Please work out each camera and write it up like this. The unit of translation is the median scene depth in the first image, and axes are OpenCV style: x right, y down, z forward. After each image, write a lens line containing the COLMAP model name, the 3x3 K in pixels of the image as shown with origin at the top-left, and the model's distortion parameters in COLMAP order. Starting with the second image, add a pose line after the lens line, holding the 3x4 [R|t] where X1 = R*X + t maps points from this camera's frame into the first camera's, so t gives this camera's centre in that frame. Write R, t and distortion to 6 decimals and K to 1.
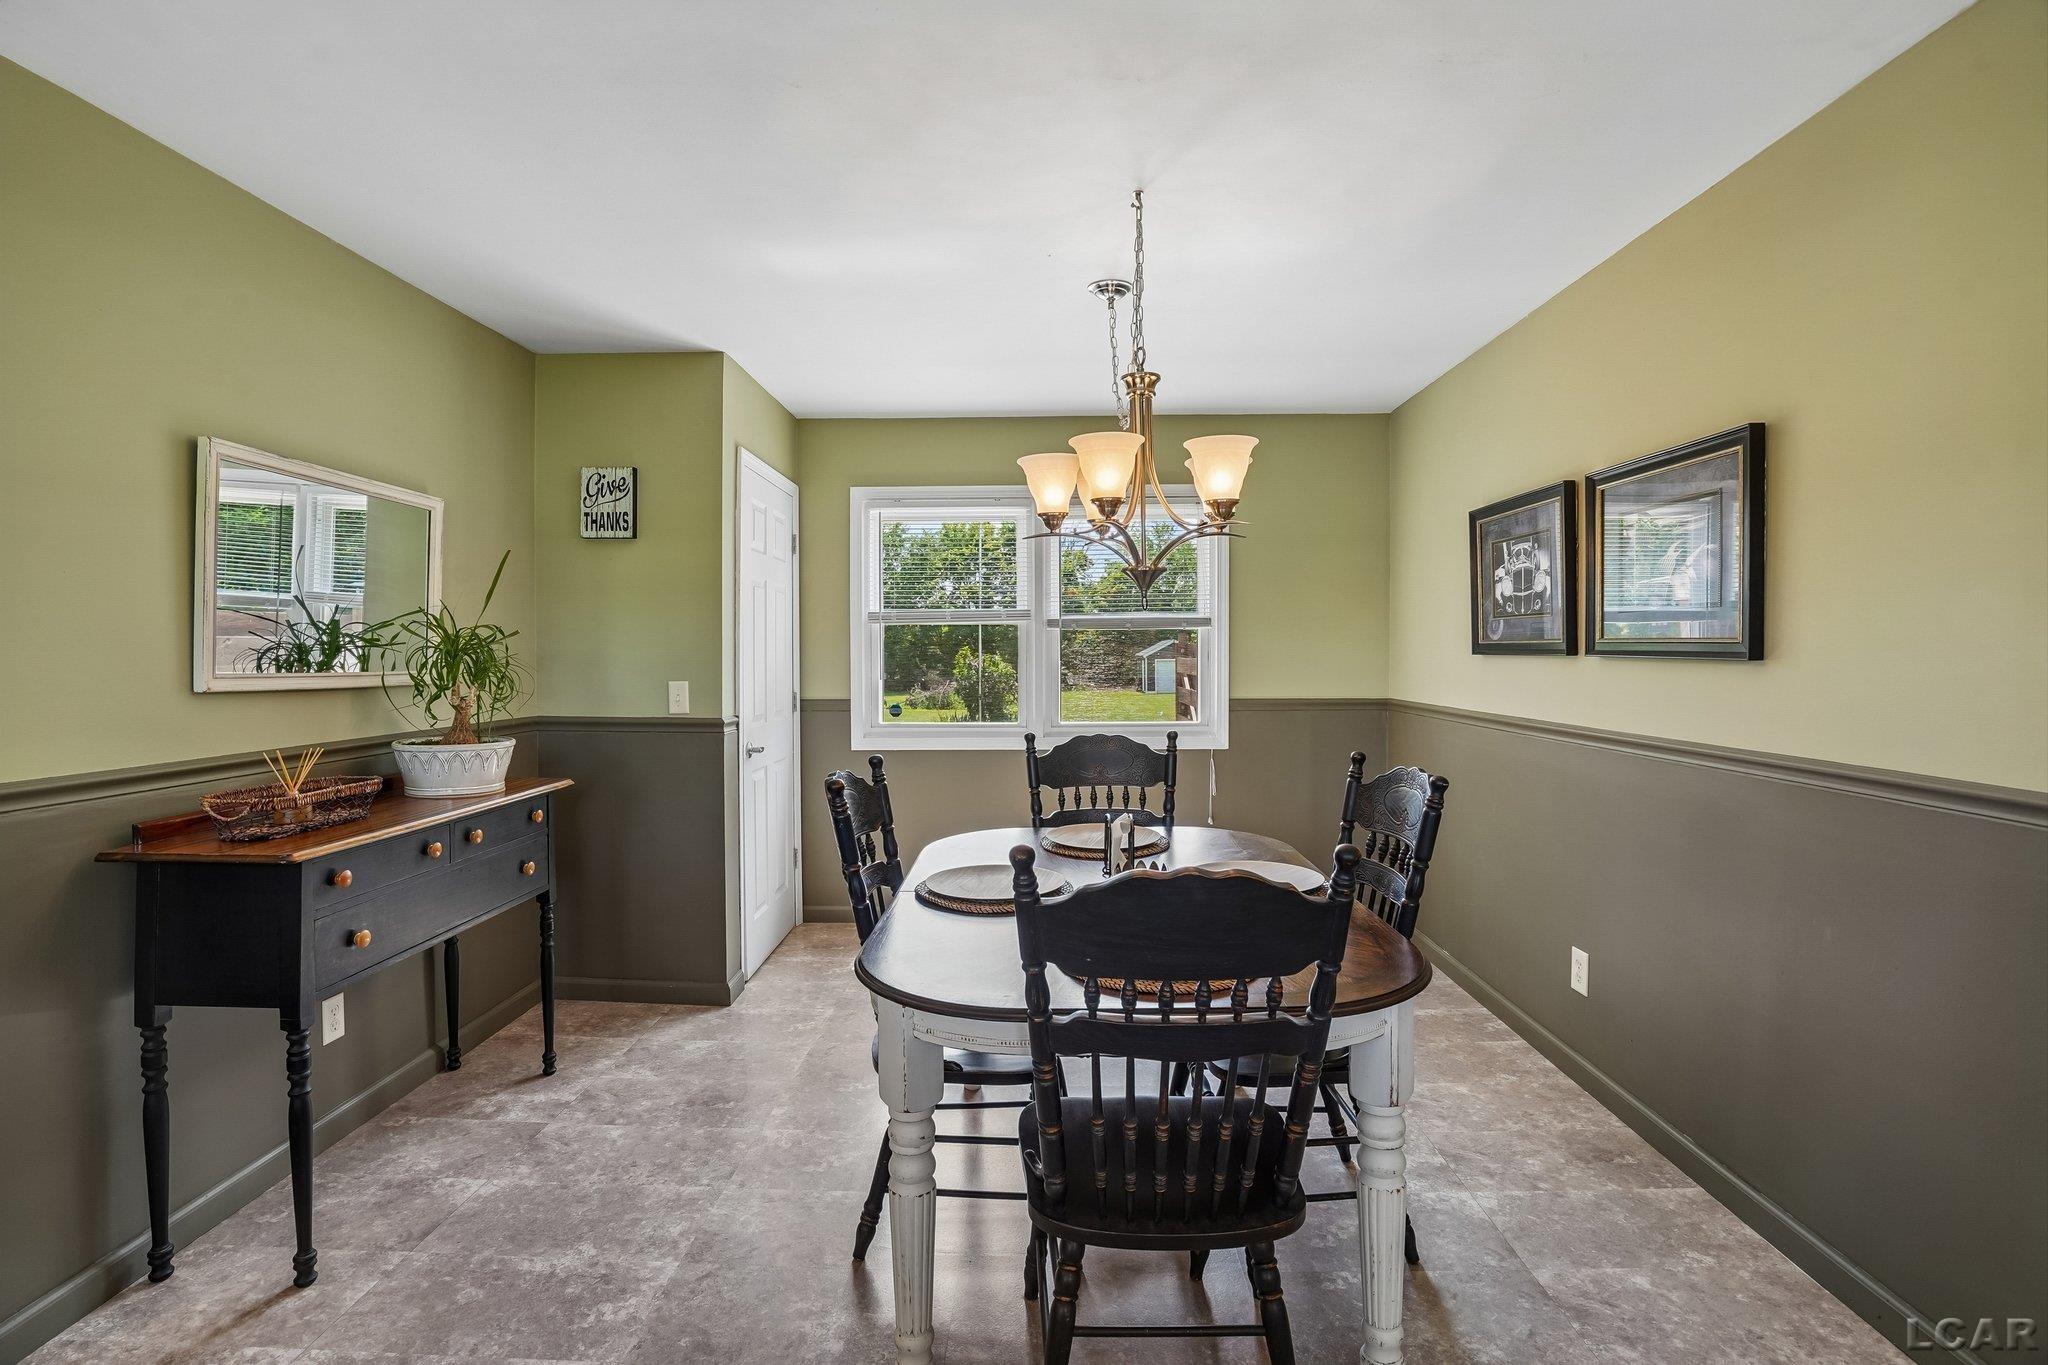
lens RADIAL K [[941.3, 0, 1020.0], [0, 941.3, 676.0], [0, 0, 1]] dist [-0.044160, 0.013278]
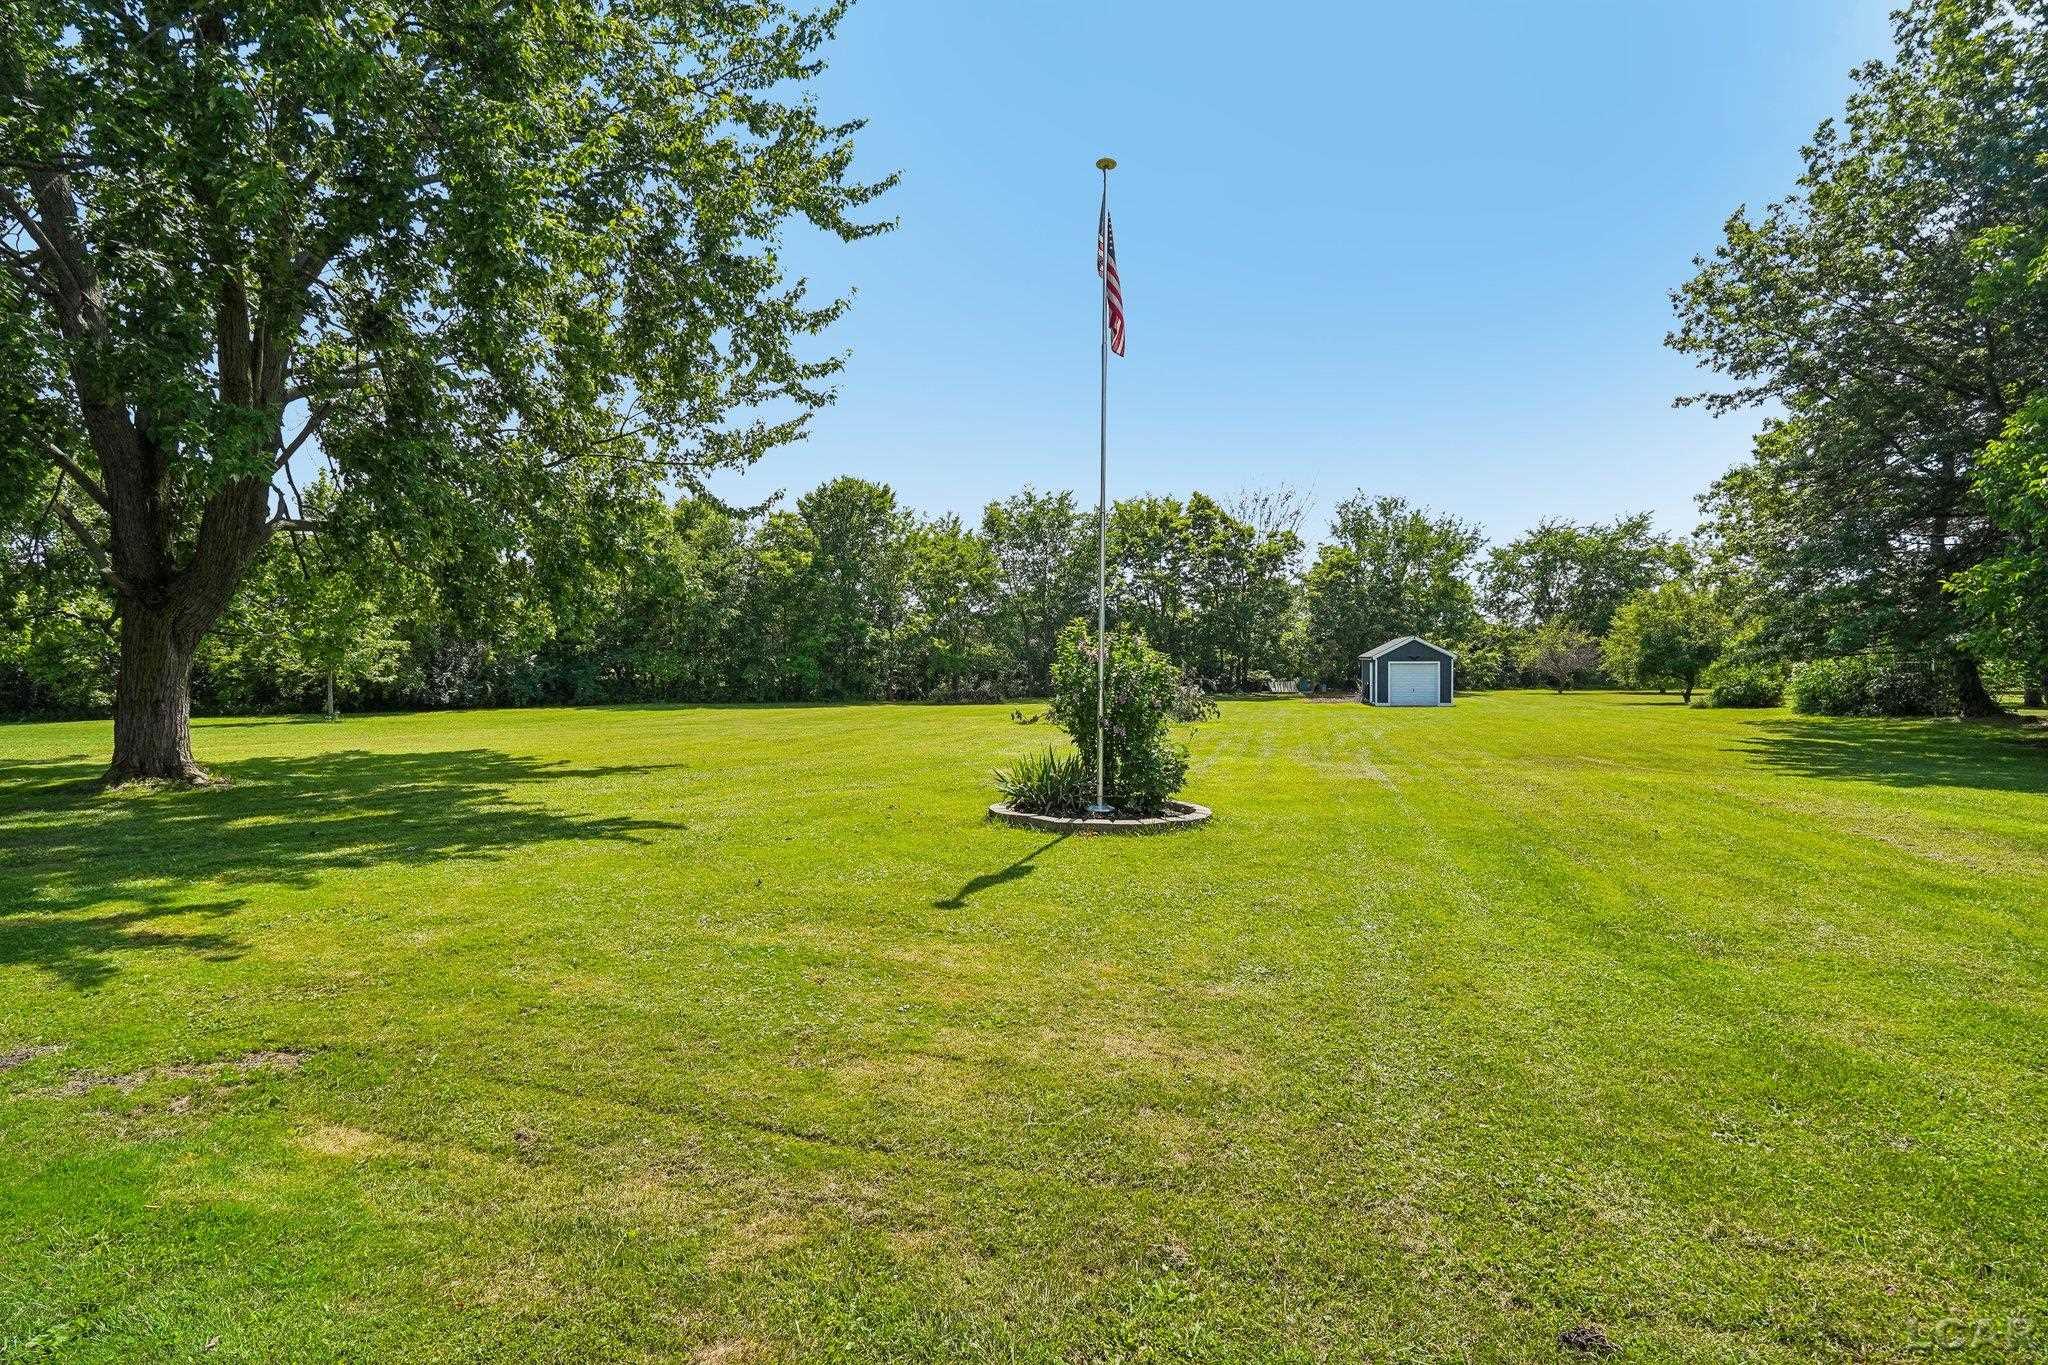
lens RADIAL K [[941.3, 0, 1012.5], [0, 941.3, 674.1], [0, 0, 1]] dist [-0.044160, 0.013278]
pose [[0.976845, 0.009846, -0.213720, 0.103678], [-0.011297, 0.999921, -0.005567, 0.005737], [0.213649, 0.007852, 0.976879, 3.925479]]
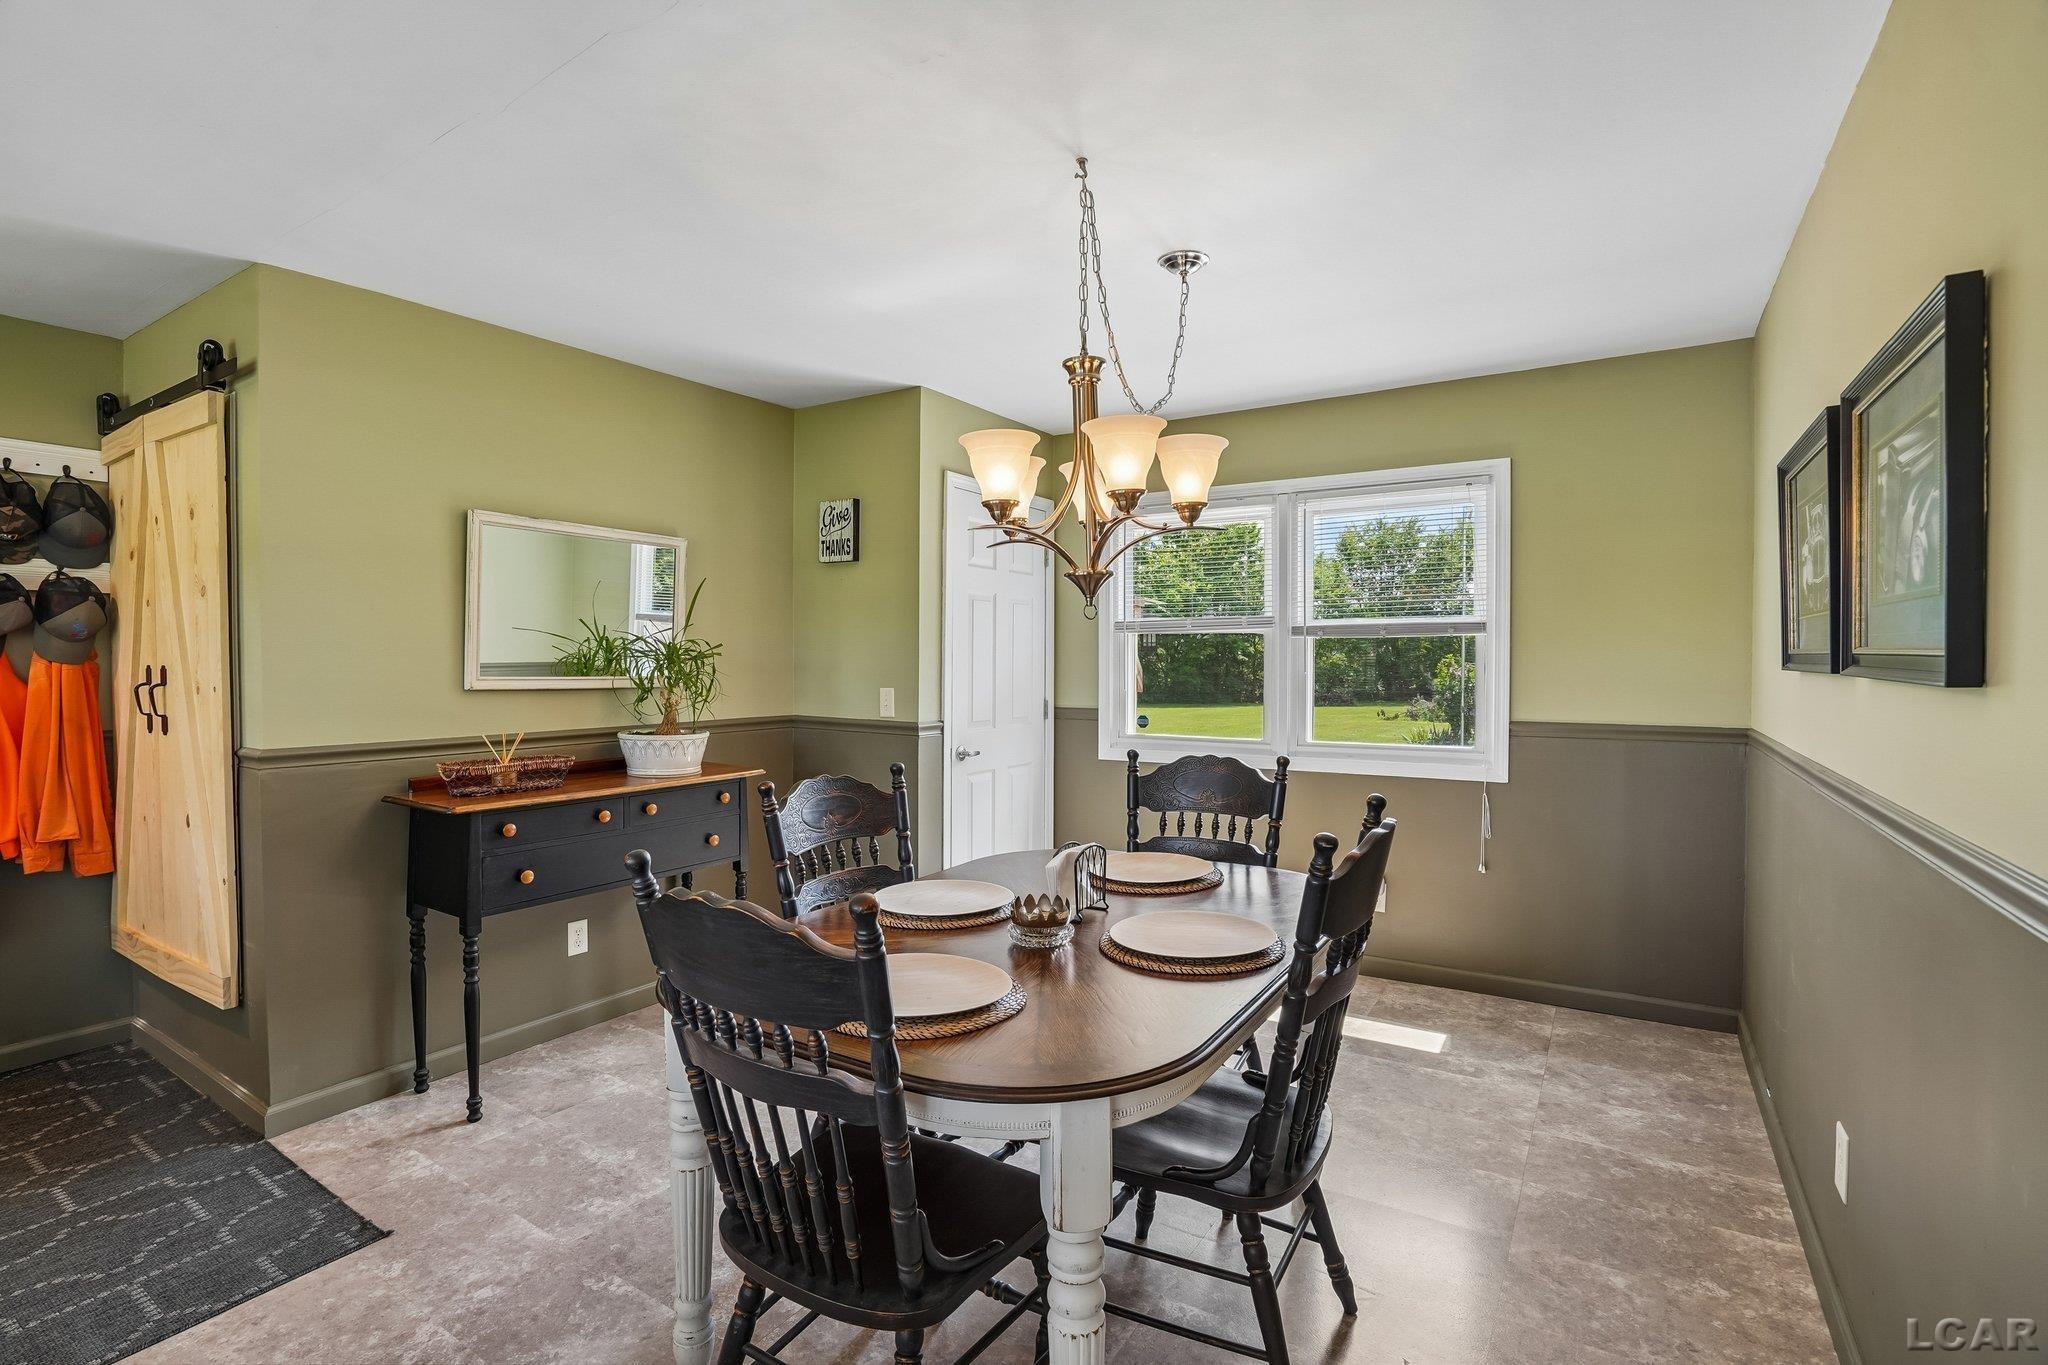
lens RADIAL K [[941.3, 0, 1024.5], [0, 941.3, 678.6], [0, 0, 1]] dist [-0.044160, 0.013278]
pose [[0.858148, 0.013442, -0.513226, 0.399680], [-0.015897, 0.999874, -0.000392, -0.008581], [0.513156, 0.008495, 0.858253, 0.142778]]
